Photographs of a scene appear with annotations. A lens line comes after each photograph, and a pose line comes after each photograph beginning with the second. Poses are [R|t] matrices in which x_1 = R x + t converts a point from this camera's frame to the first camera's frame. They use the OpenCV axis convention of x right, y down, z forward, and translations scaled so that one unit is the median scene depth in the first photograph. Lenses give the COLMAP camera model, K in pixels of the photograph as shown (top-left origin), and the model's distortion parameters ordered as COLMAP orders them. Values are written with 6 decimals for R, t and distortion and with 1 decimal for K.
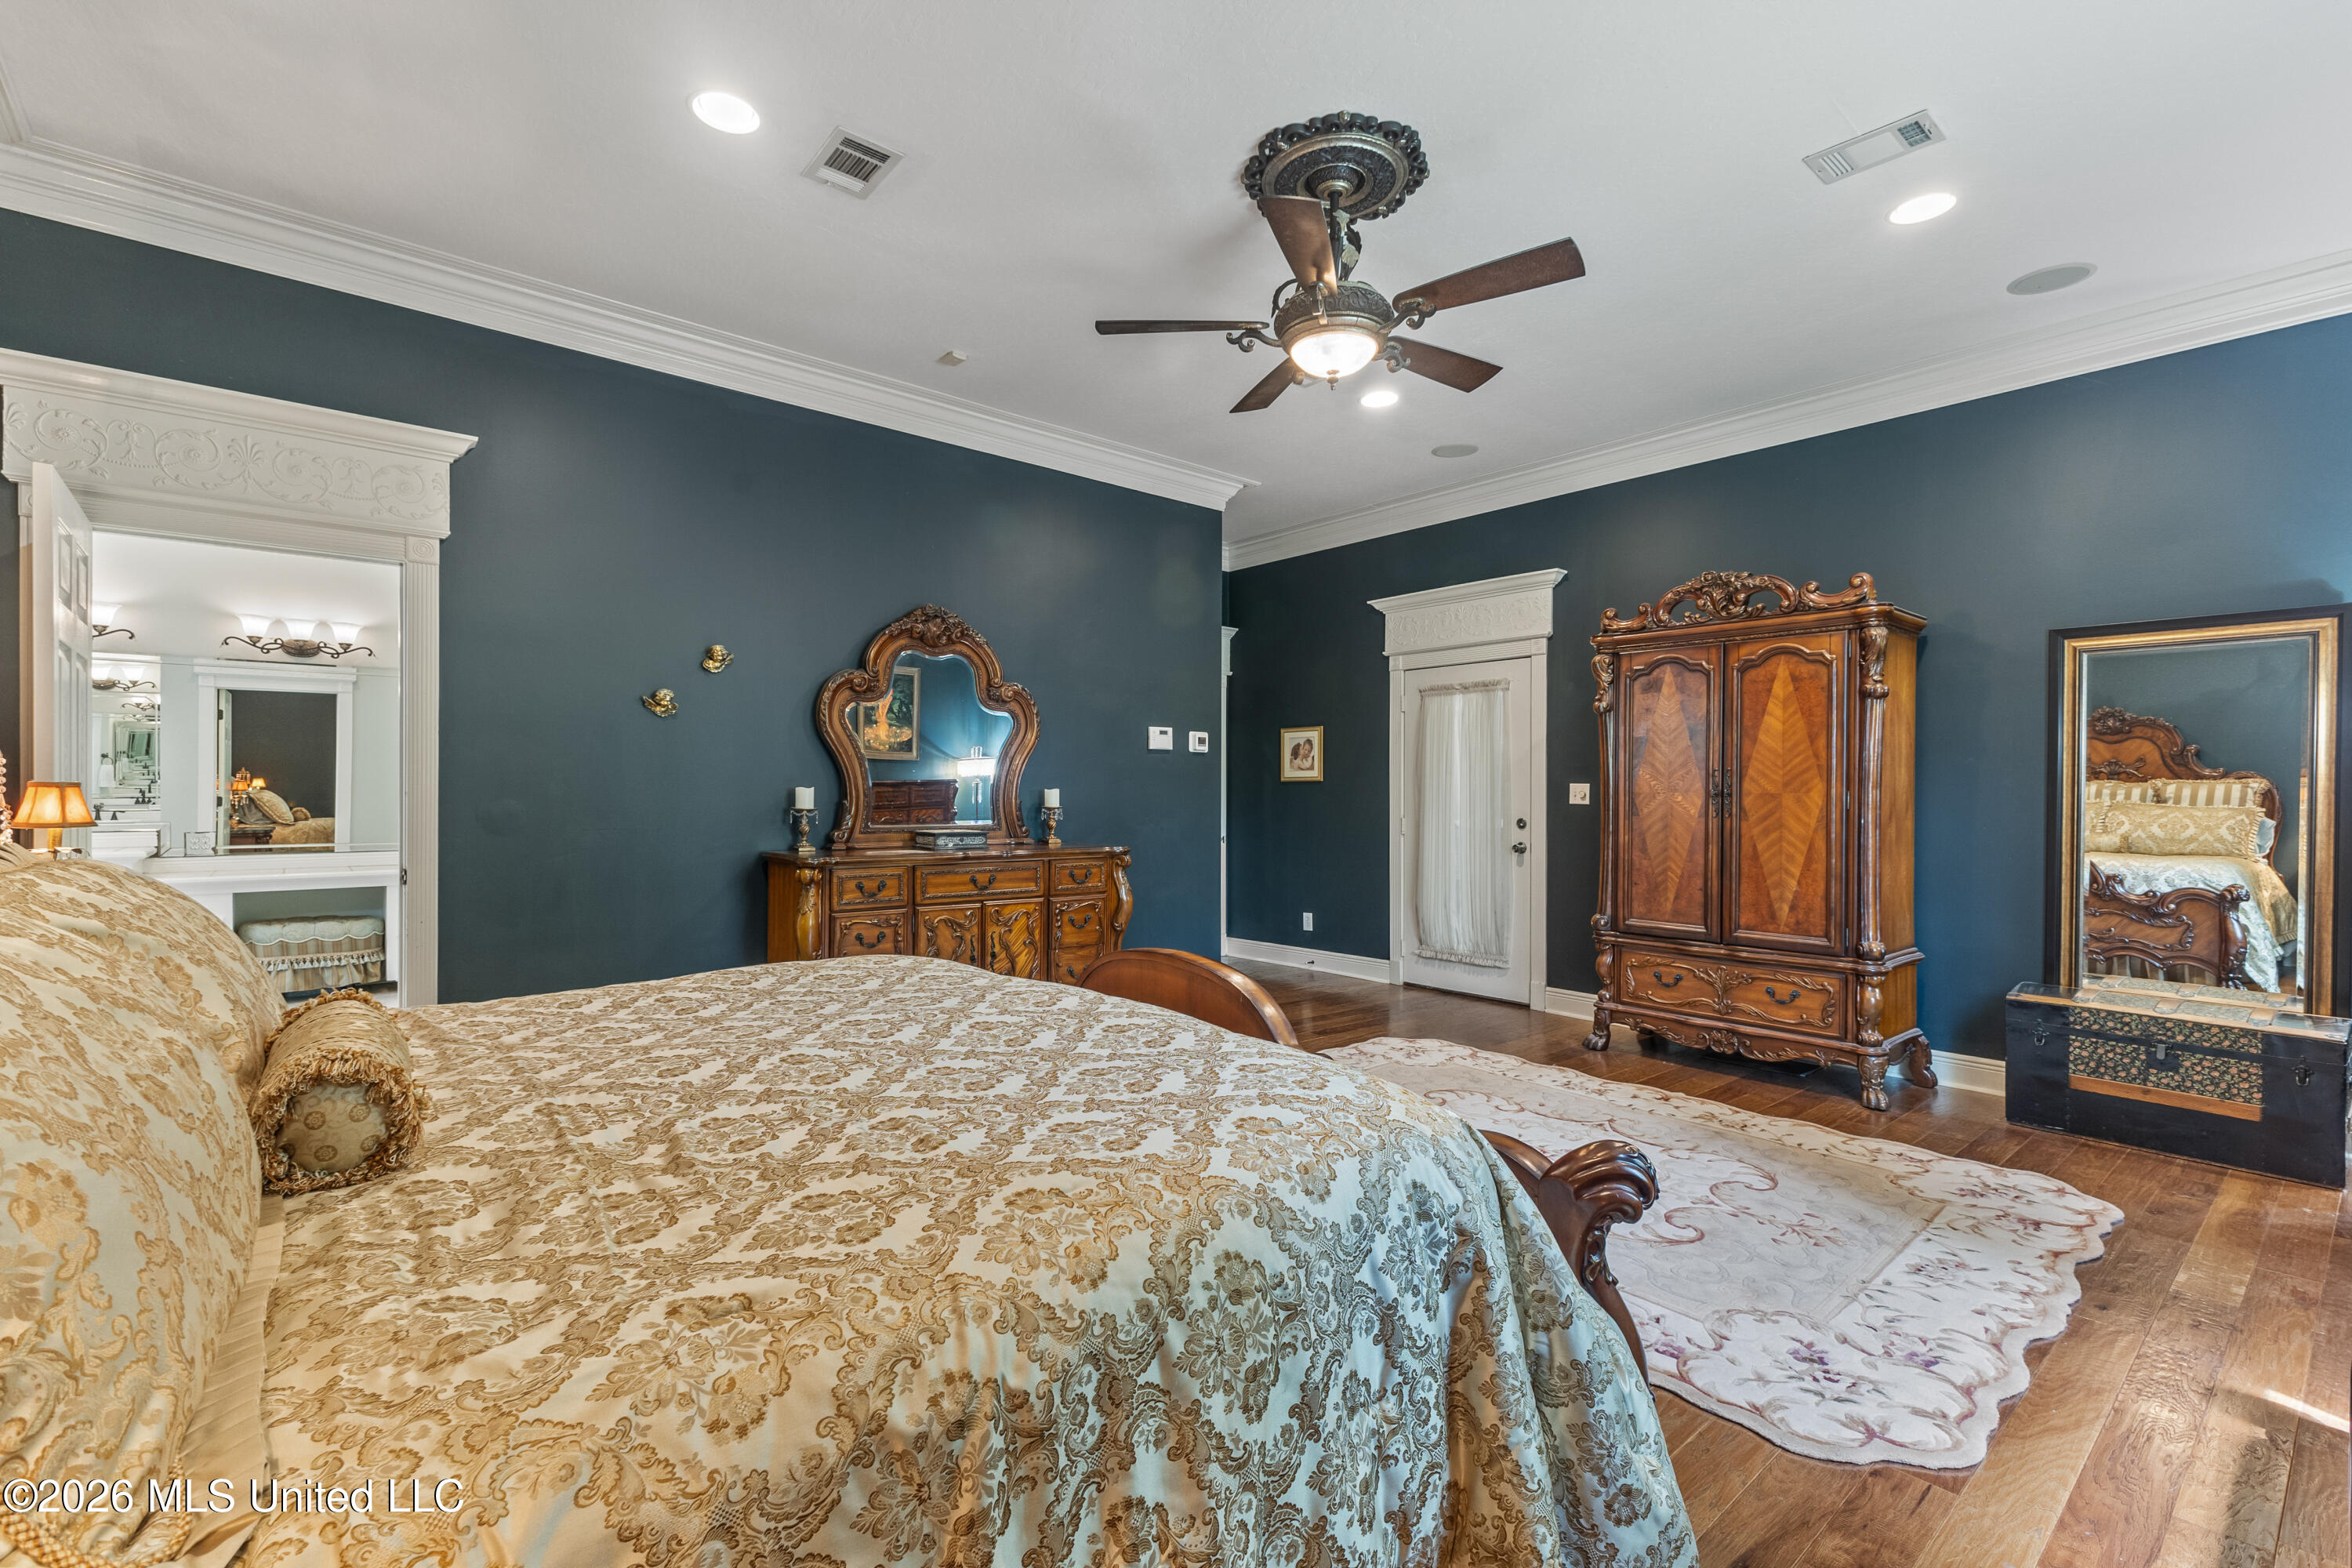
lens RADIAL K [[1024.1, 0, 1167.1], [0, 1024.1, 795.7], [0, 0, 1]] dist [0.005128, -0.000343]
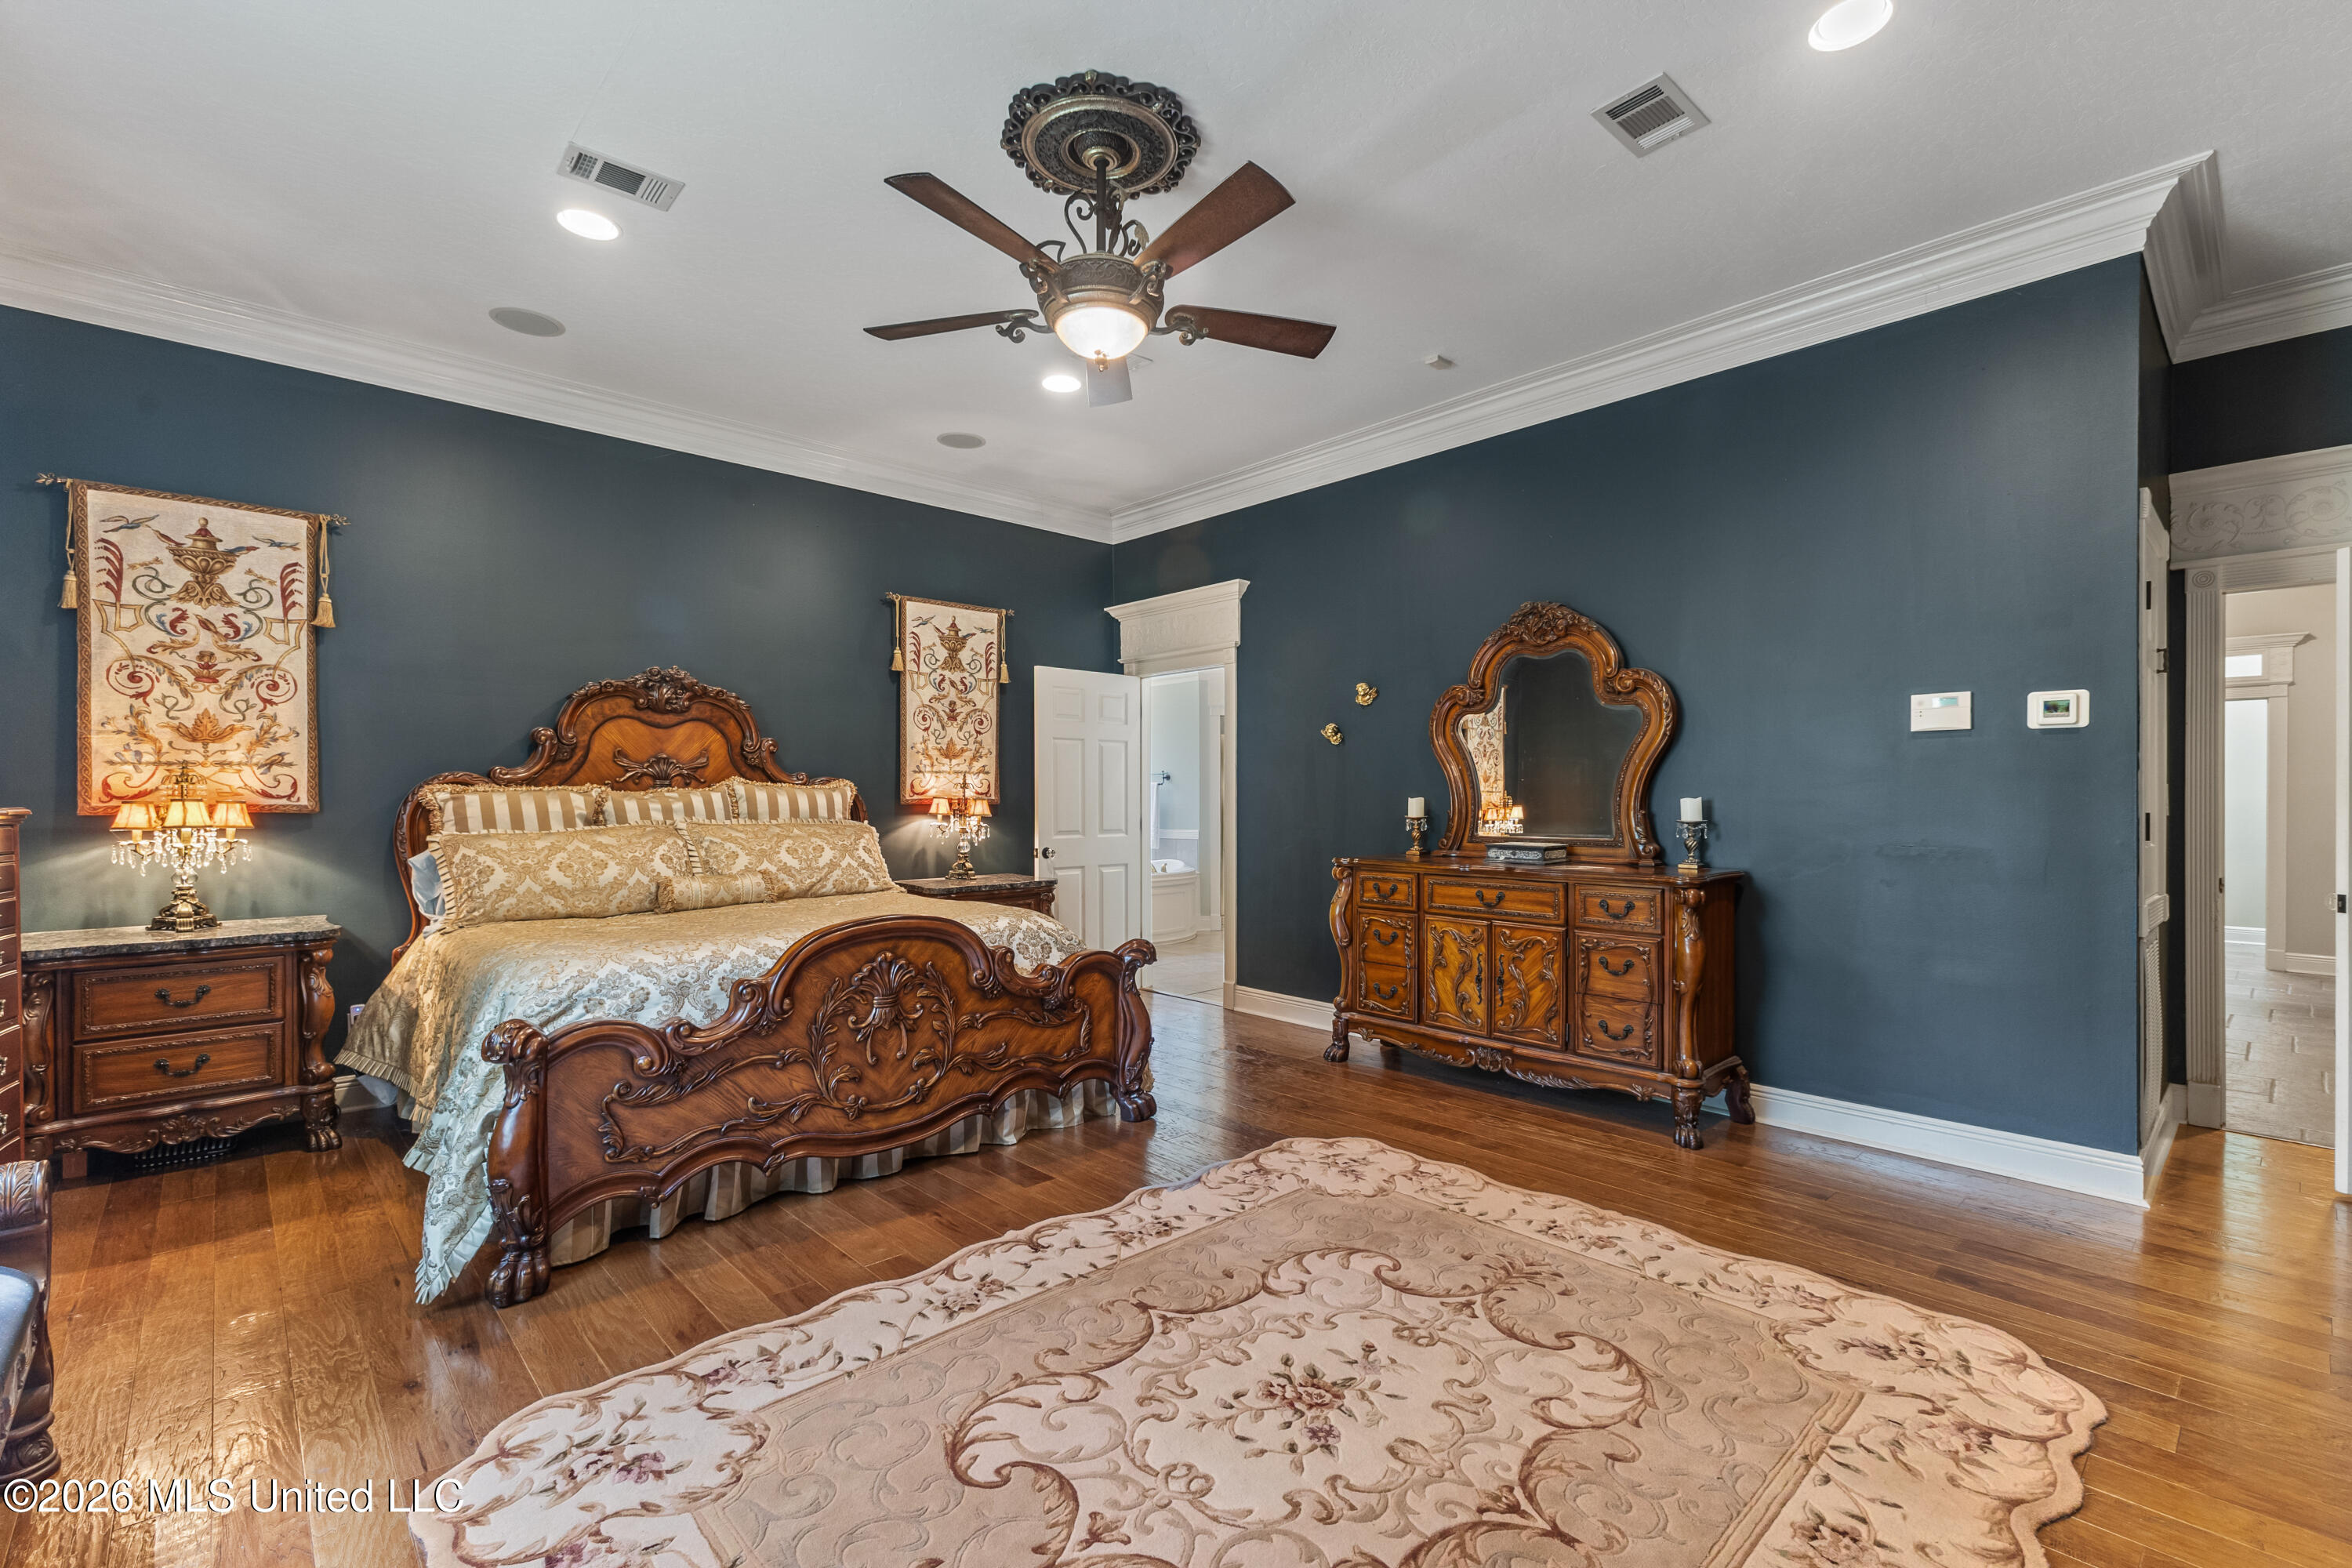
lens RADIAL K [[1024.1, 0, 1186.0], [0, 1024.1, 788.4], [0, 0, 1]] dist [0.005128, -0.000343]
pose [[0.060666, -0.016799, -0.998017, 0.745191], [-0.006621, 0.999830, -0.017232, 0.002924], [0.998136, 0.007653, 0.060544, 0.691219]]
